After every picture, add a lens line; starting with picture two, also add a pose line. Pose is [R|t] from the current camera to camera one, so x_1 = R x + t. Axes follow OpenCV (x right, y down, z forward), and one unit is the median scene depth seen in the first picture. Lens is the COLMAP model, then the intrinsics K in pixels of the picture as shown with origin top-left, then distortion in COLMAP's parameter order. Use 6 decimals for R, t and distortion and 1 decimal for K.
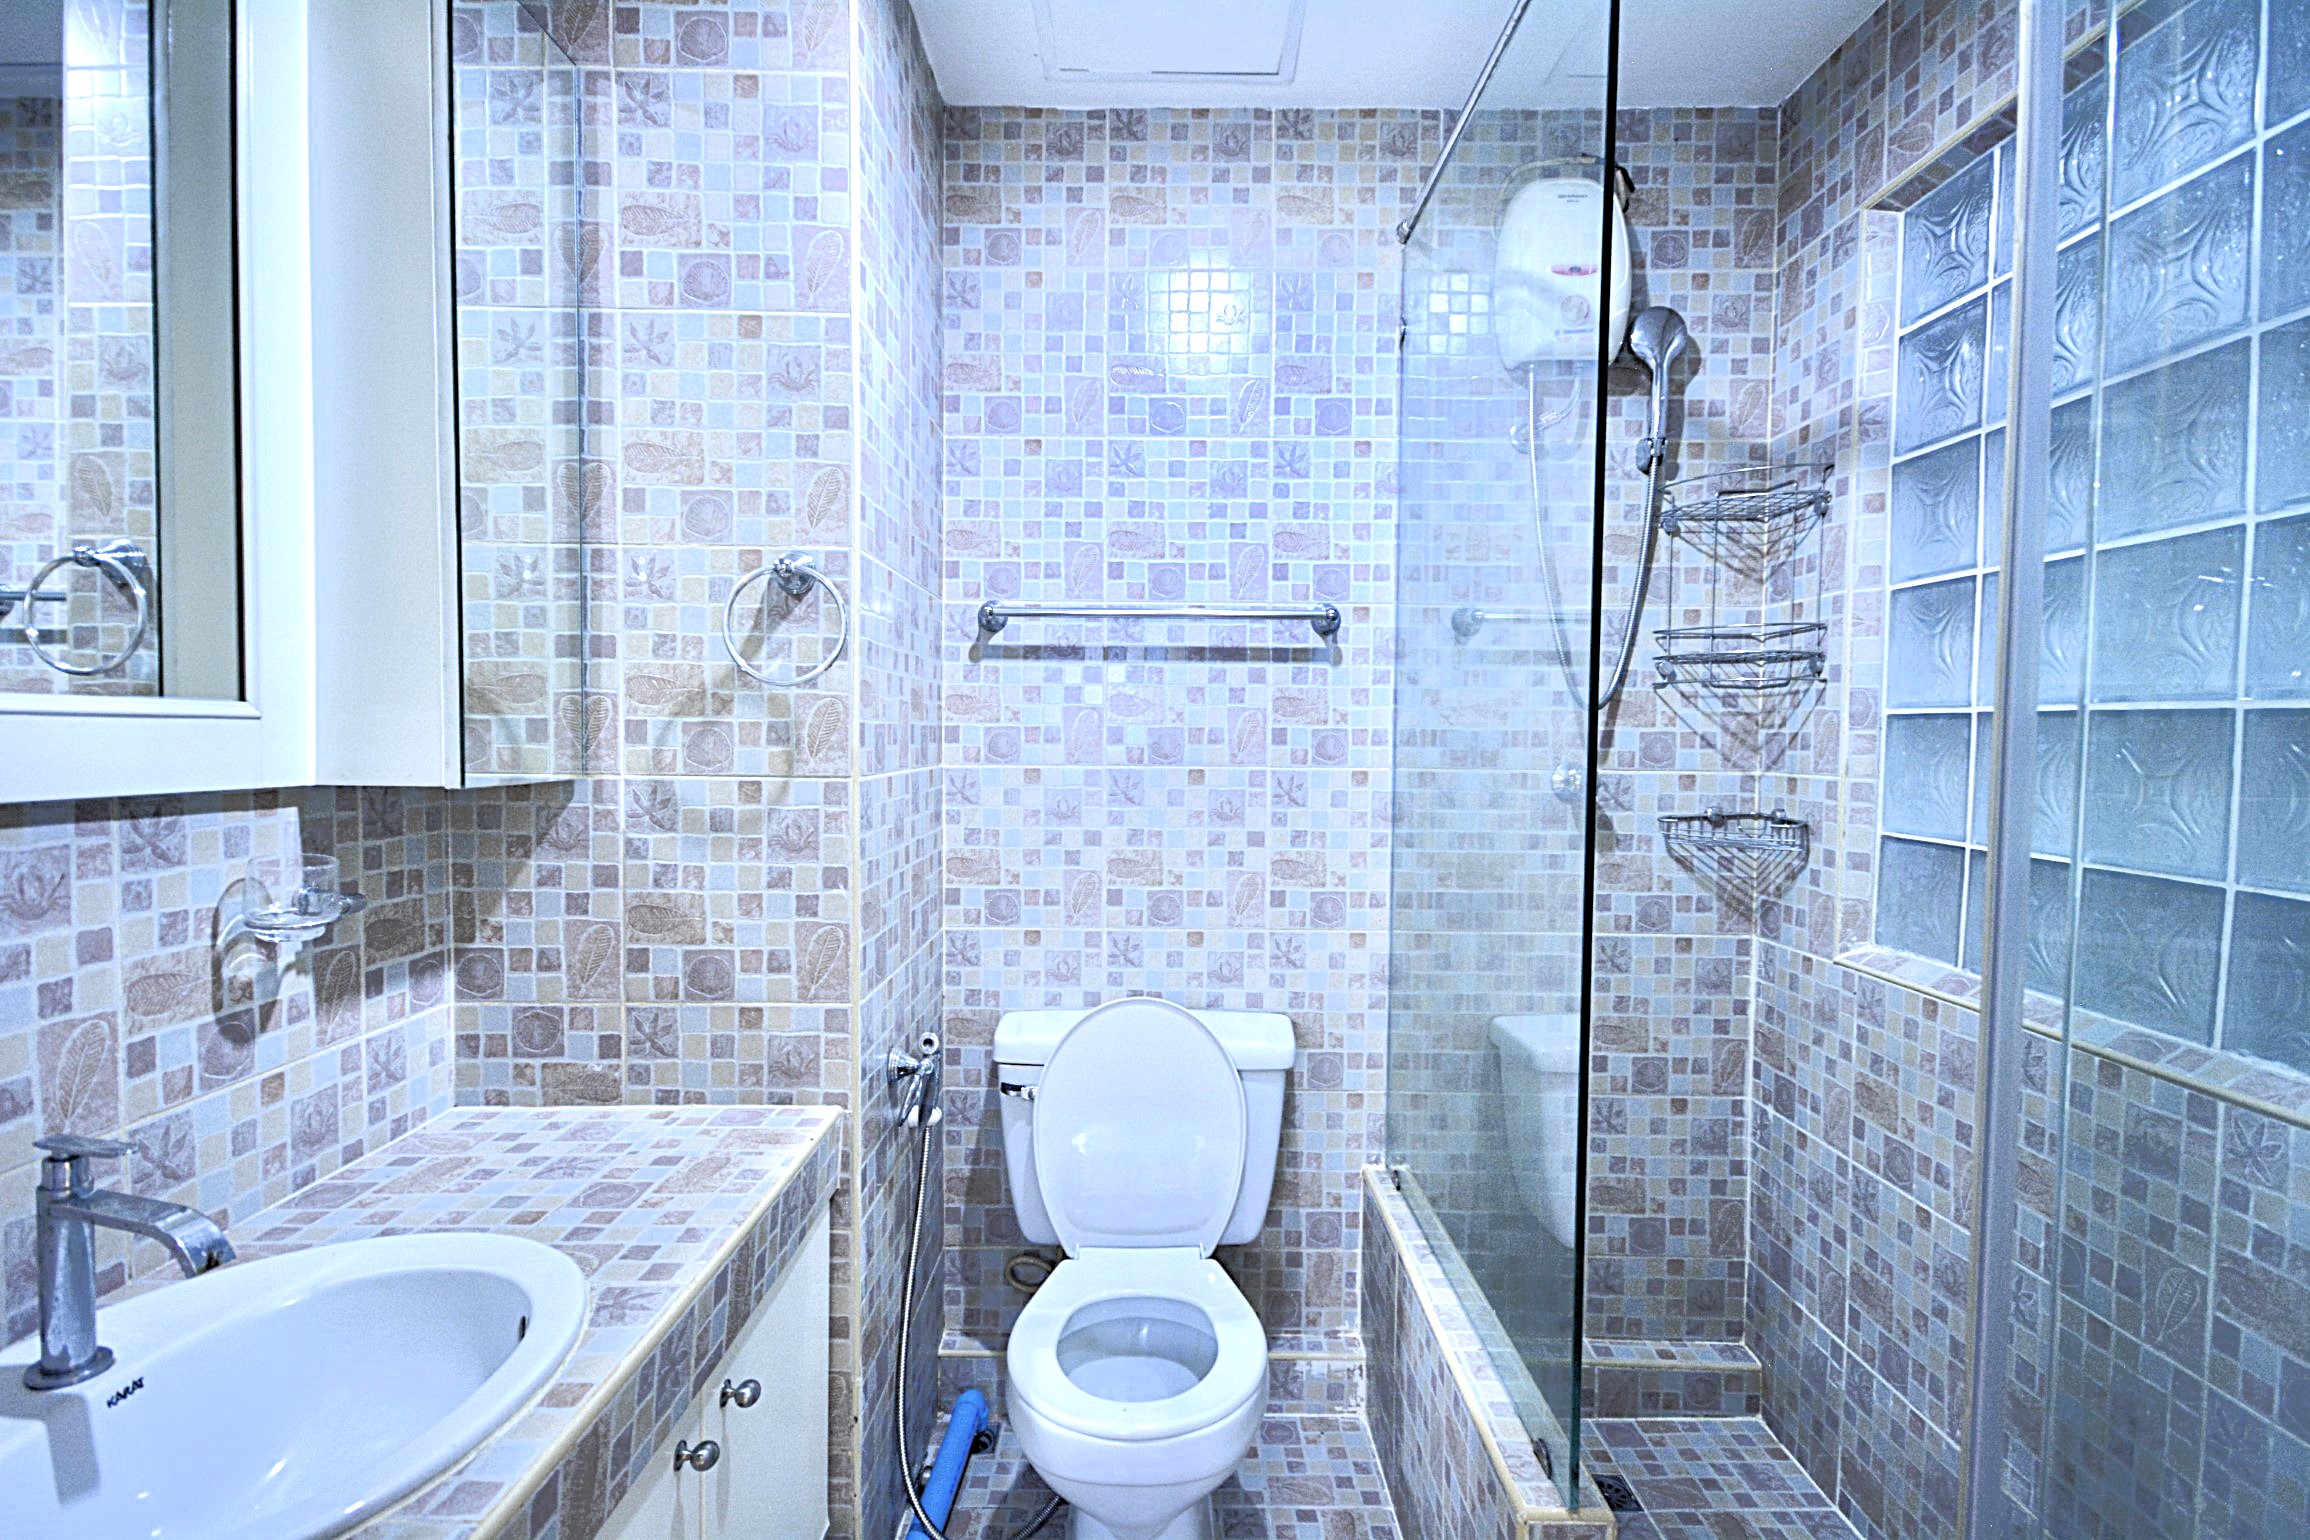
lens RADIAL K [[733.8, 0, 1154.1], [0, 733.8, 761.3], [0, 0, 1]] dist [0.000036, 0.000001]
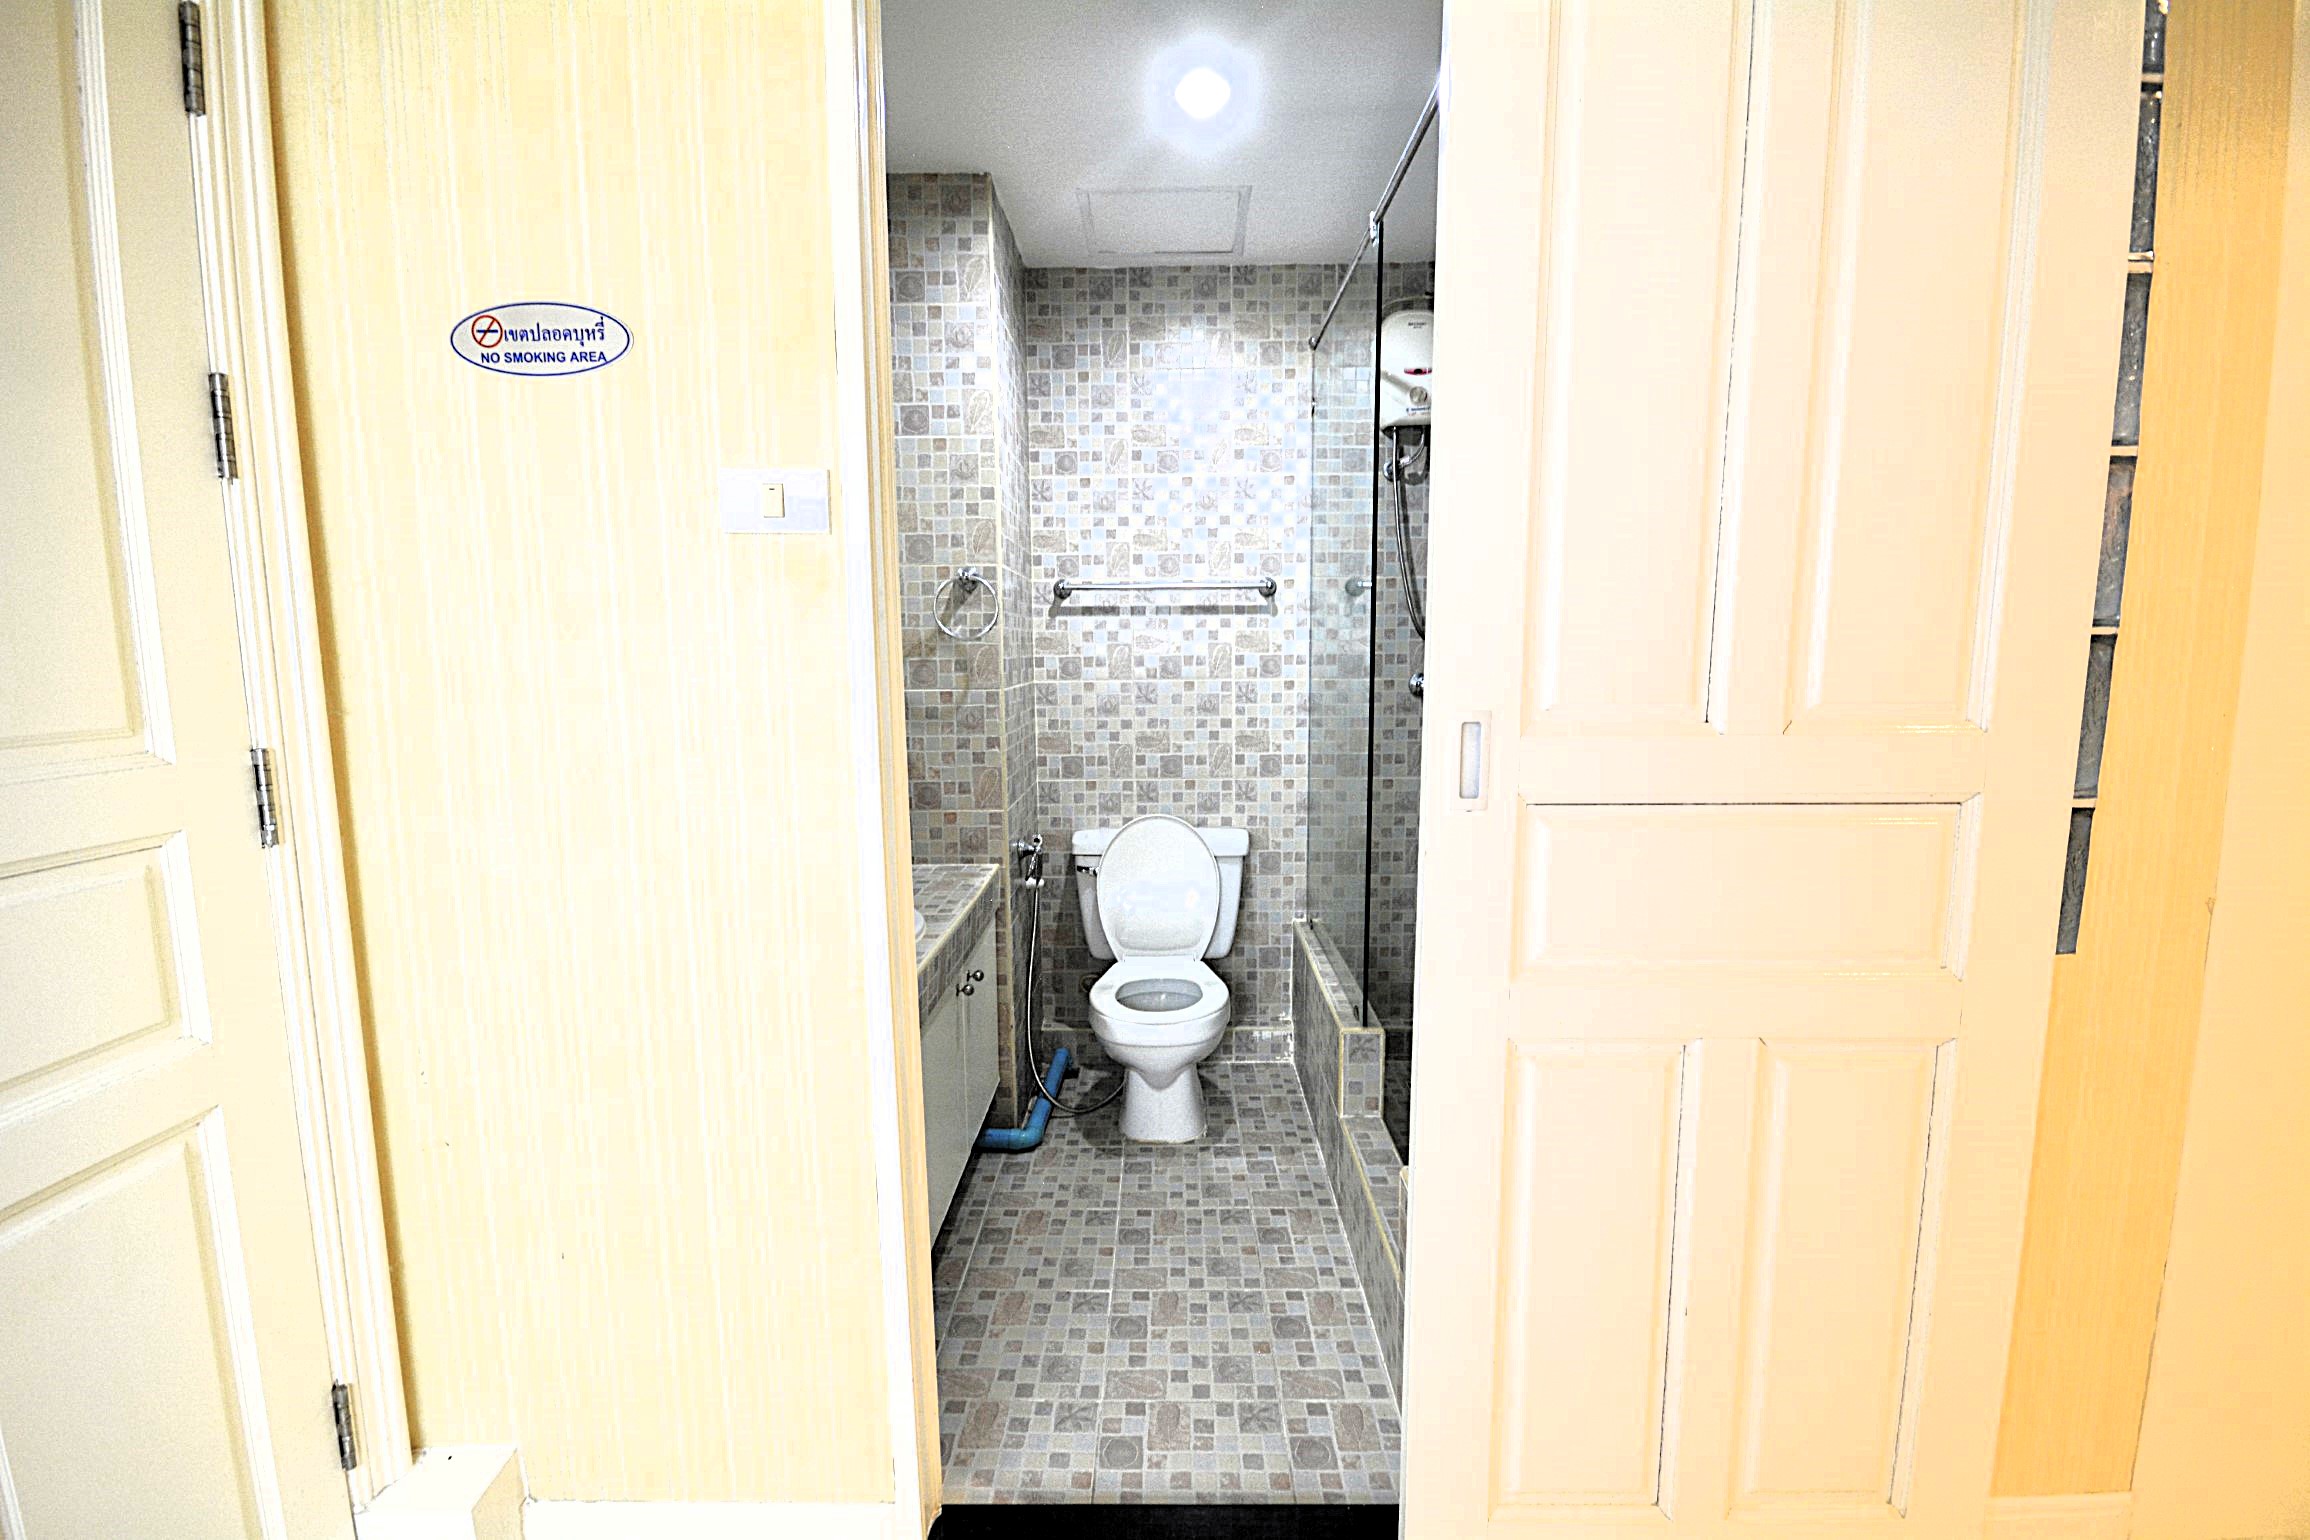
lens RADIAL K [[1013.4, 0, 1156.4], [0, 1013.4, 775.7], [0, 0, 1]] dist [-0.000781, -0.012701]
pose [[0.999778, -0.015556, -0.014179, 0.013671], [0.016922, 0.994646, 0.101942, -0.011462], [0.012518, -0.102159, 0.994689, -1.287157]]
